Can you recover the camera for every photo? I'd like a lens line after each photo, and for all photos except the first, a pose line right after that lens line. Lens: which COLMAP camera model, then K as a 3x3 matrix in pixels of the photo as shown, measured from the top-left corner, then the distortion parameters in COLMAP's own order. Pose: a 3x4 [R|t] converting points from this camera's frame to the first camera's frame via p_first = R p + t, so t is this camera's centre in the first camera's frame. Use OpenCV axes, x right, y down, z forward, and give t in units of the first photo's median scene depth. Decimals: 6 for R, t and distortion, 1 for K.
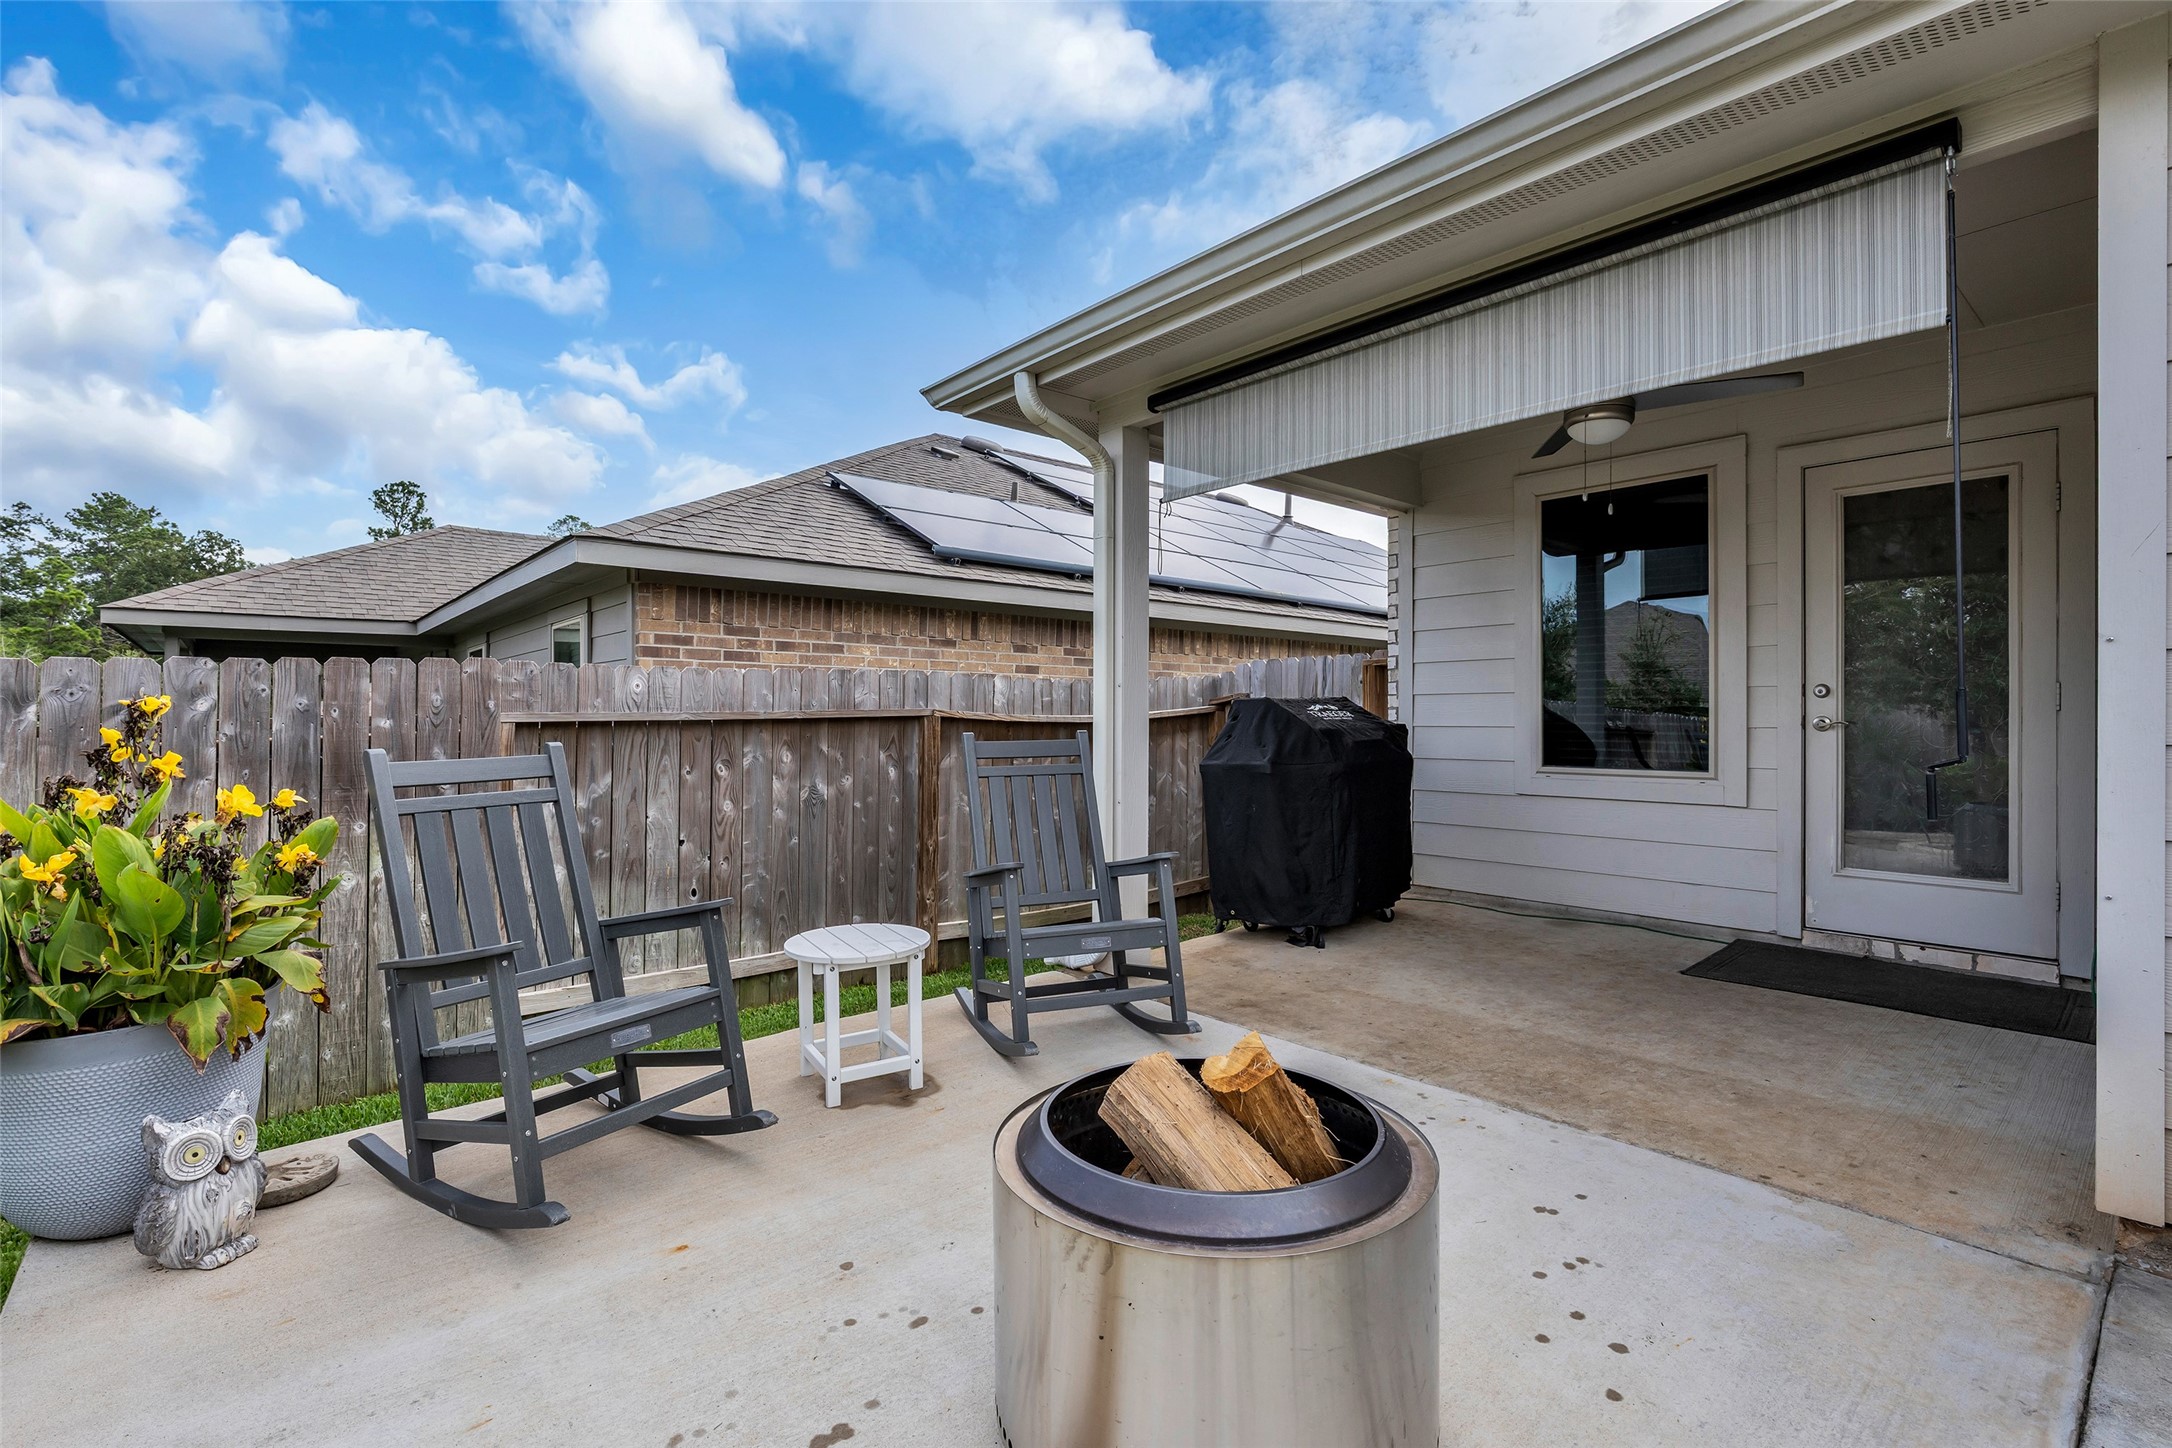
lens RADIAL K [[989.9, 0, 1086.0], [0, 989.9, 724.0], [0, 0, 1]] dist [-0.000416, 0.000708]
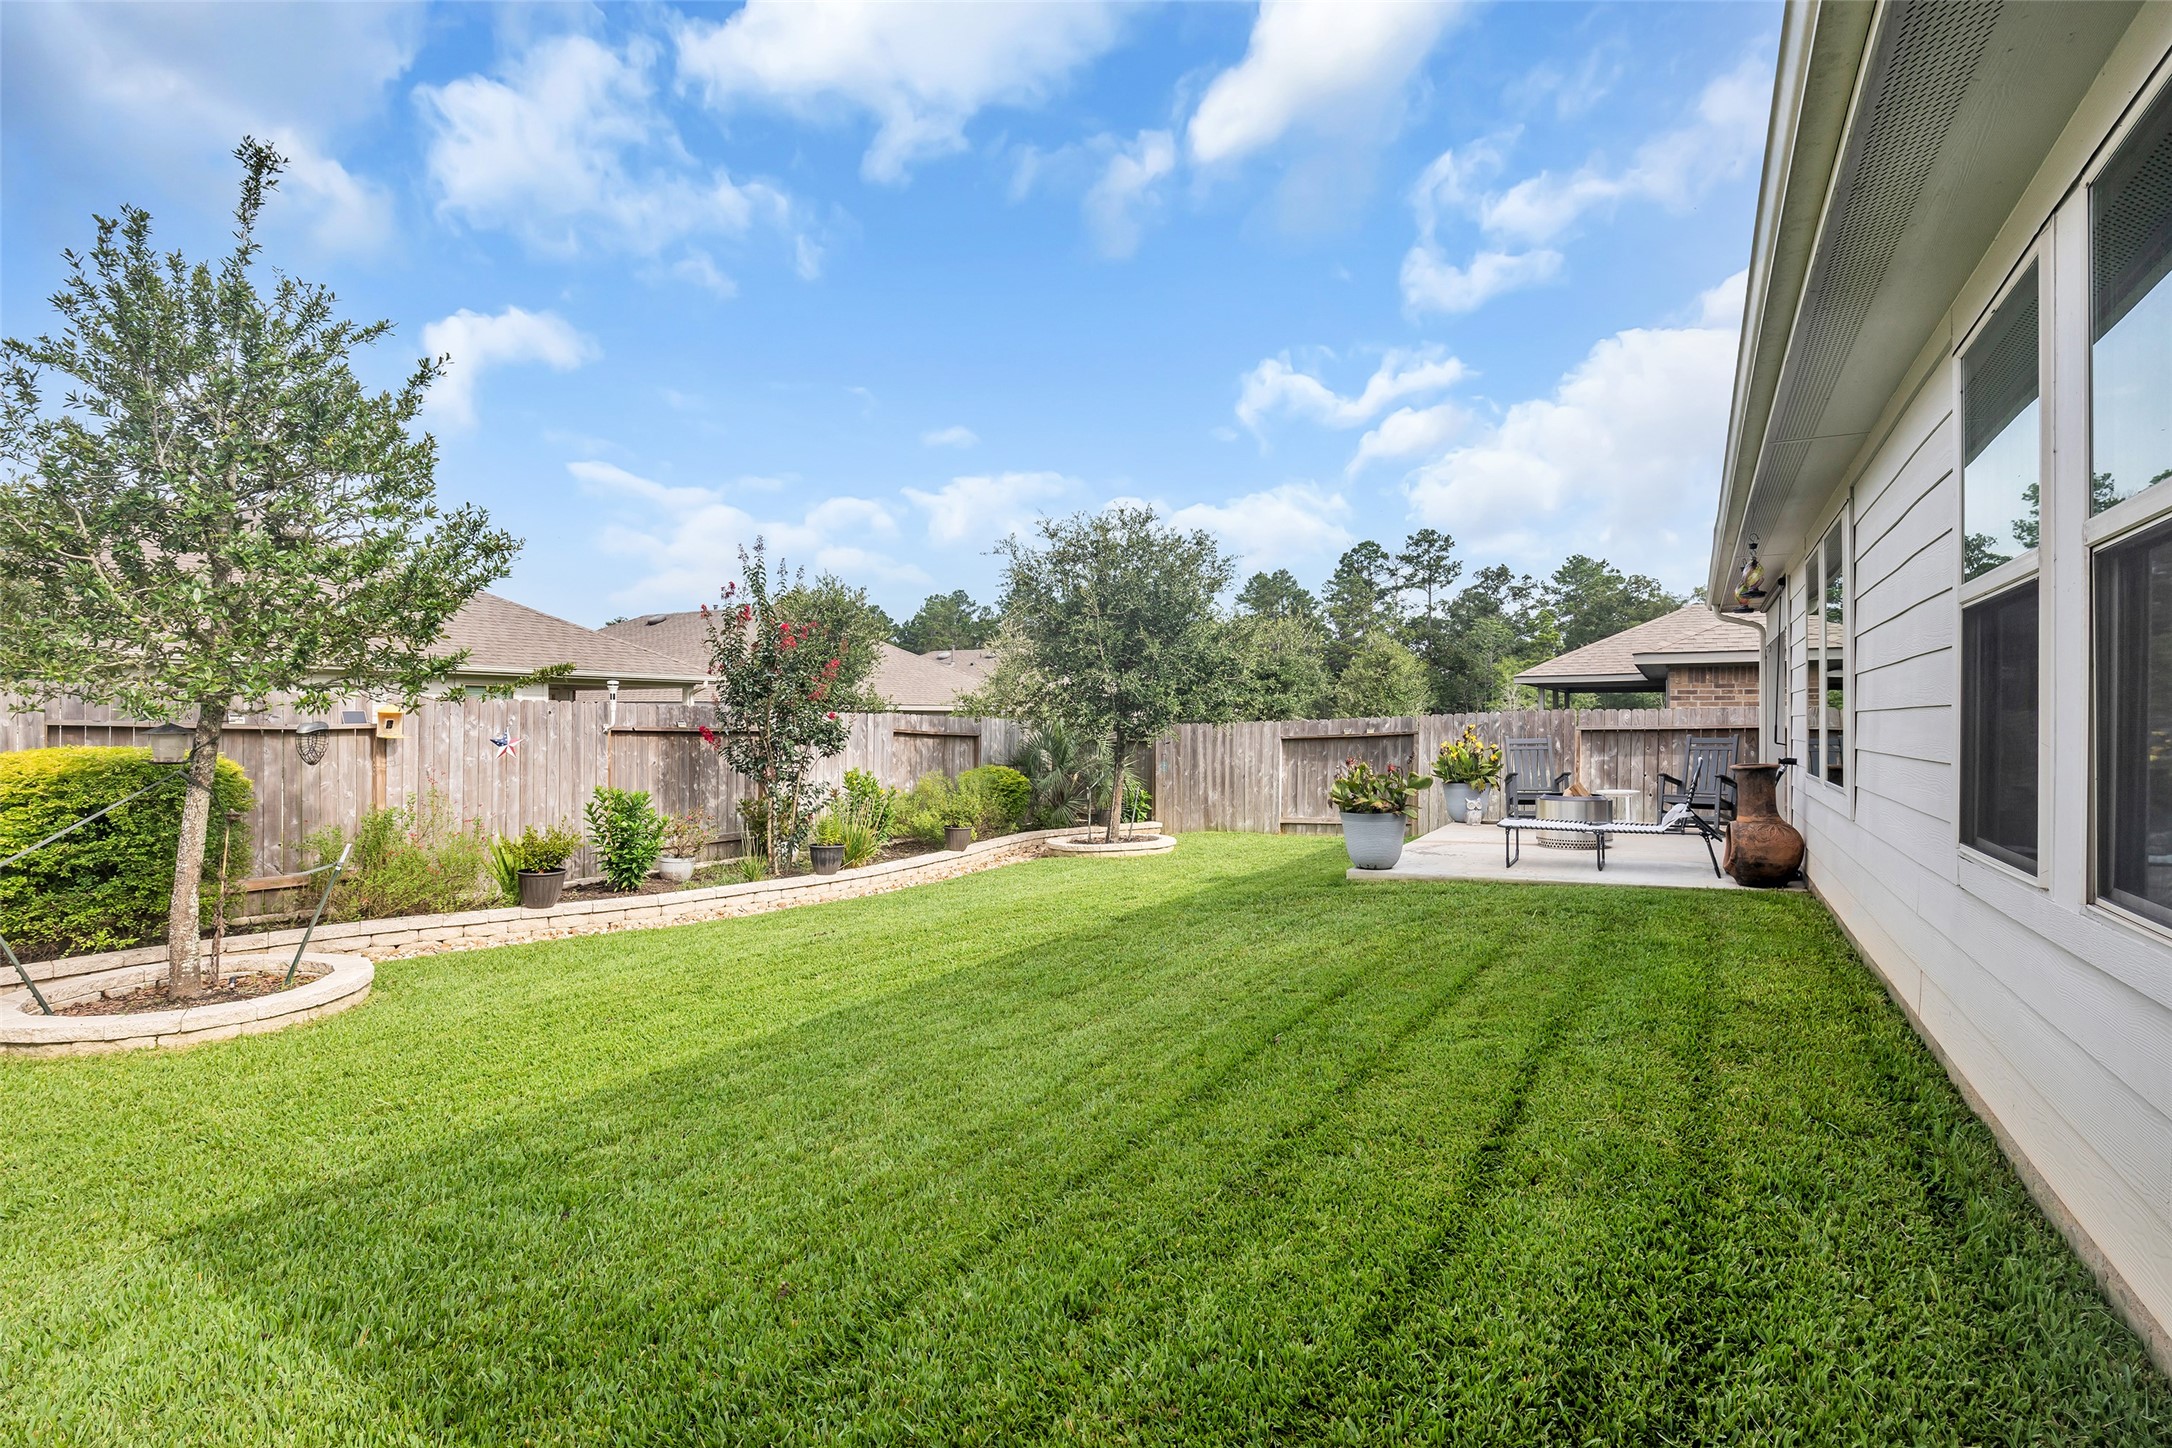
lens RADIAL K [[989.9, 0, 1086.0], [0, 989.9, 724.0], [0, 0, 1]] dist [-0.000416, 0.000708]
pose [[0.318280, 0.005713, -0.947980, 1.092180], [-0.009668, 0.999949, 0.002780, -0.007533], [0.947948, 0.008280, 0.318319, -0.840609]]
